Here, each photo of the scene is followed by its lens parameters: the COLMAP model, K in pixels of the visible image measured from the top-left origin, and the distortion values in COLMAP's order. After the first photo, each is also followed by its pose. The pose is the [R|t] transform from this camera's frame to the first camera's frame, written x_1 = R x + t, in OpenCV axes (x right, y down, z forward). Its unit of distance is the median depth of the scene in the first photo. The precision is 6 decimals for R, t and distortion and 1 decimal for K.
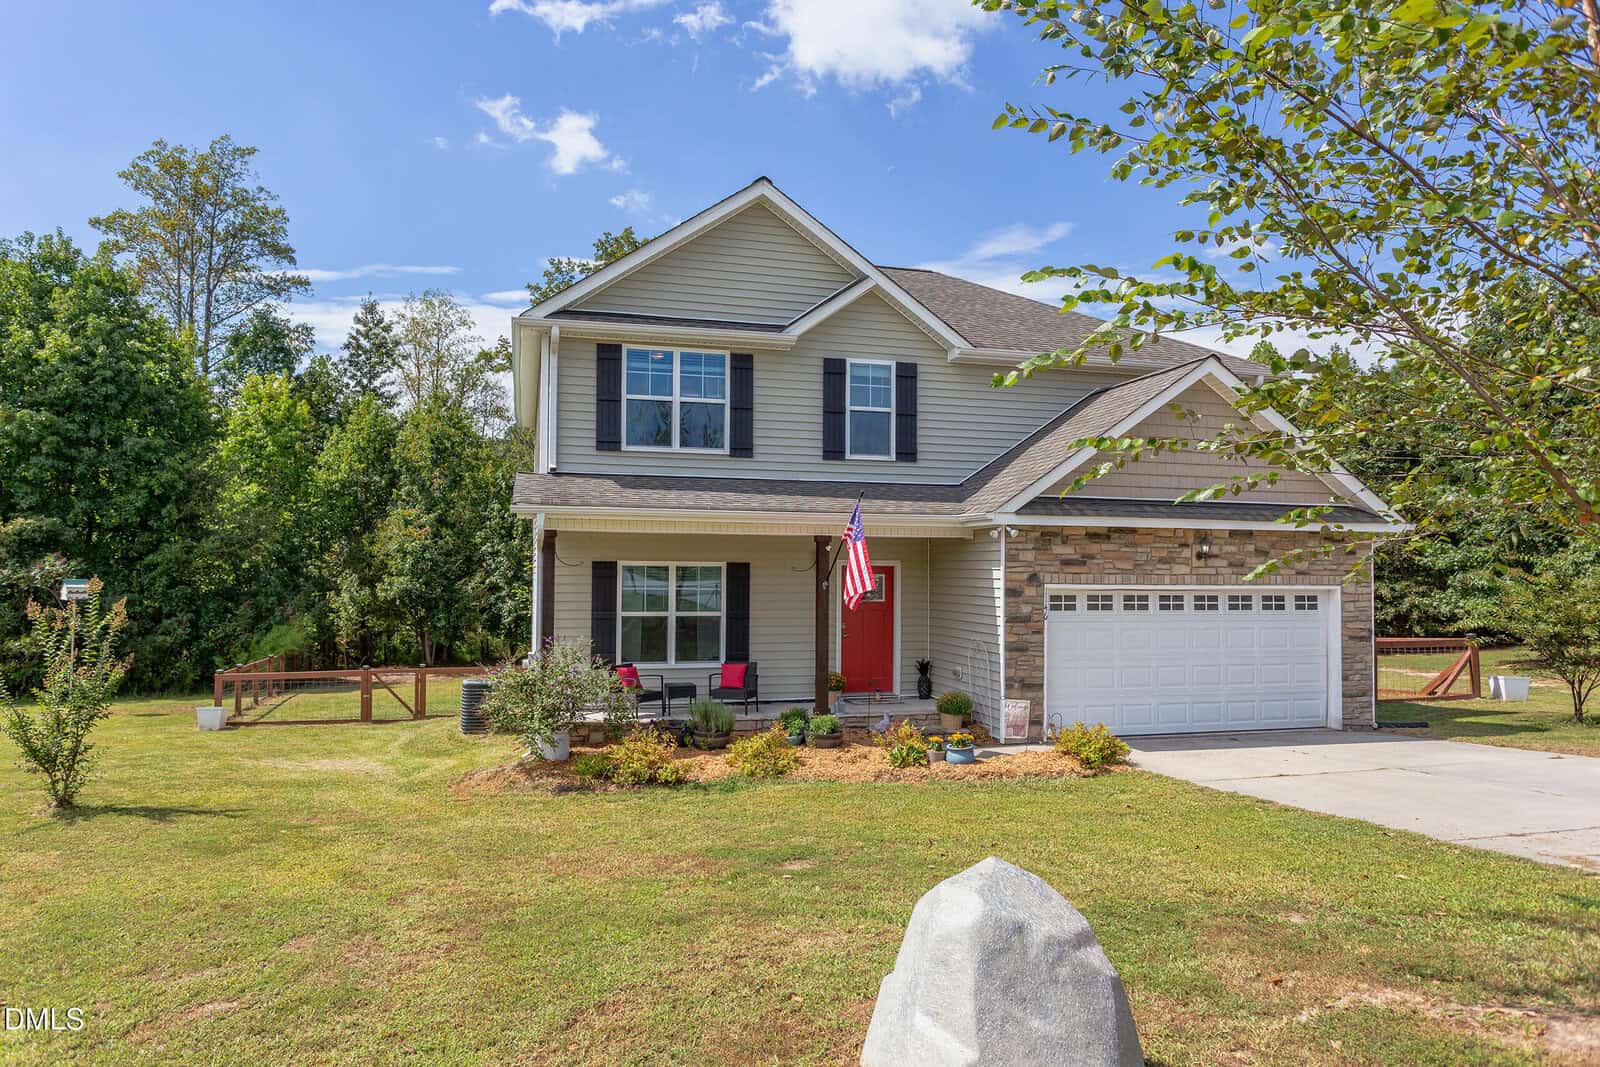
lens RADIAL K [[1098.0, 0, 800.3], [0, 1098.0, 518.6], [0, 0, 1]] dist [0.002057, 0.001007]
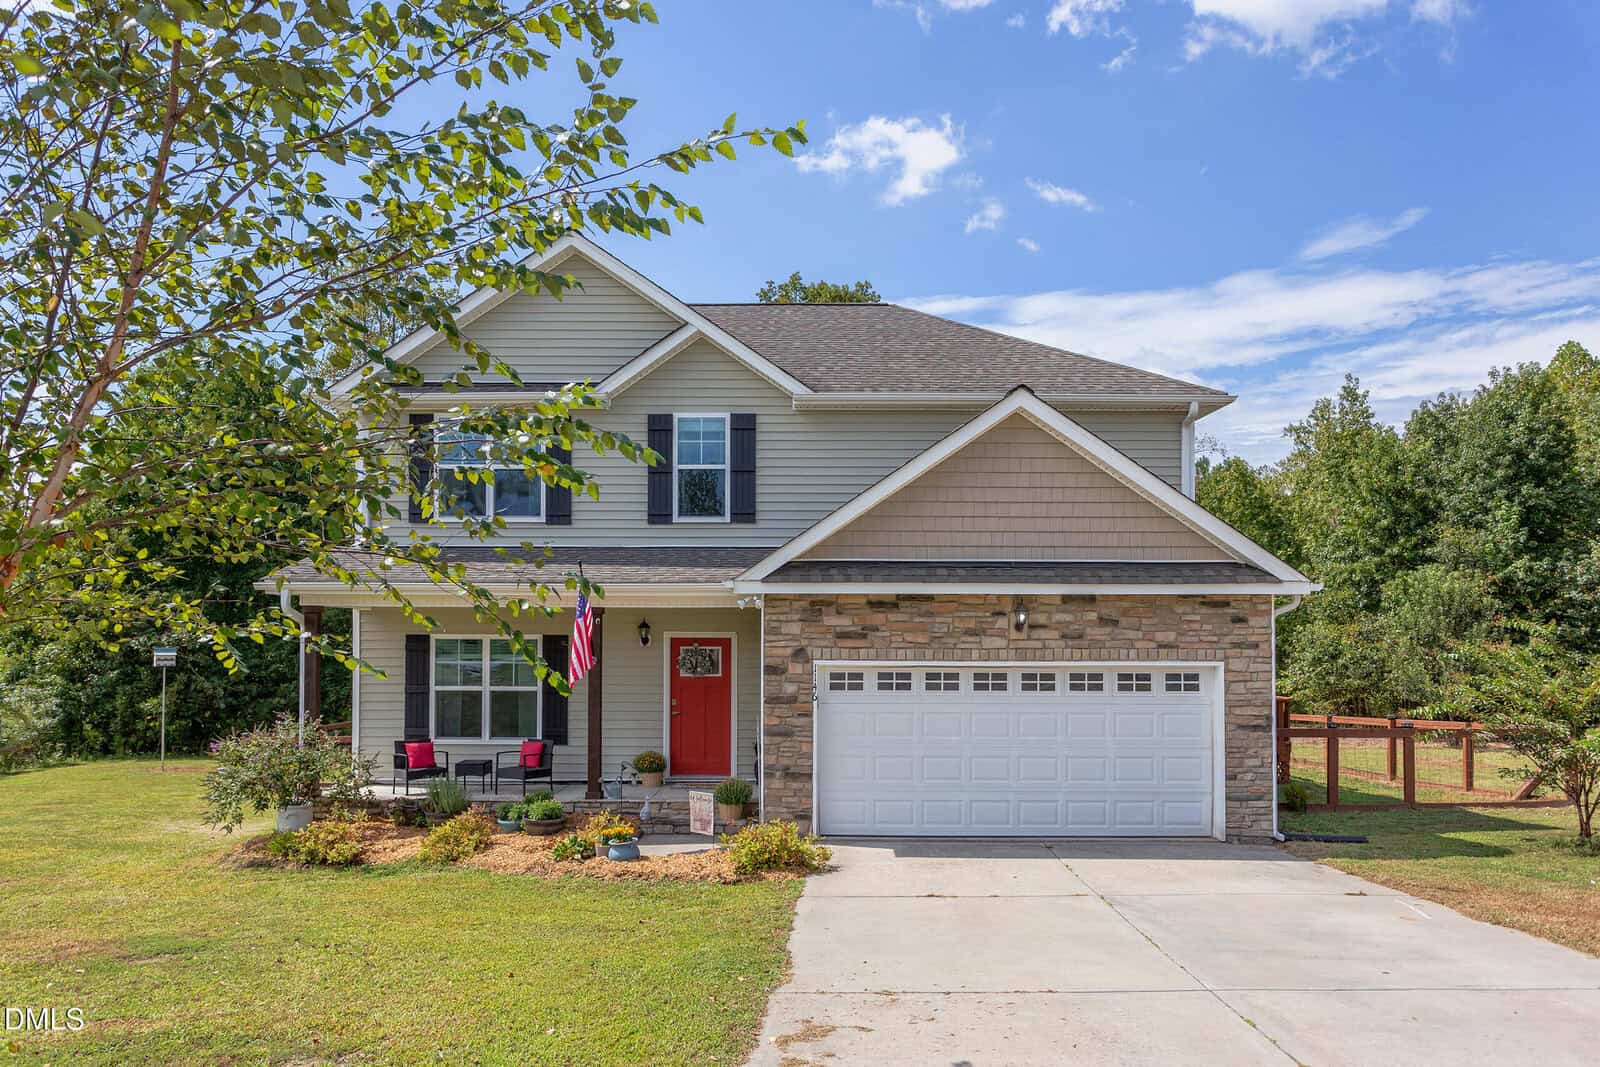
lens RADIAL K [[1166.1, 0, 836.0], [0, 1166.1, 590.2], [0, 0, 1]] dist [0.006373, 0.005497]
pose [[0.955327, -0.014428, -0.295197, 0.485562], [0.019231, 0.999726, 0.013373, -0.008141], [0.294924, -0.018452, 0.955343, 0.106052]]
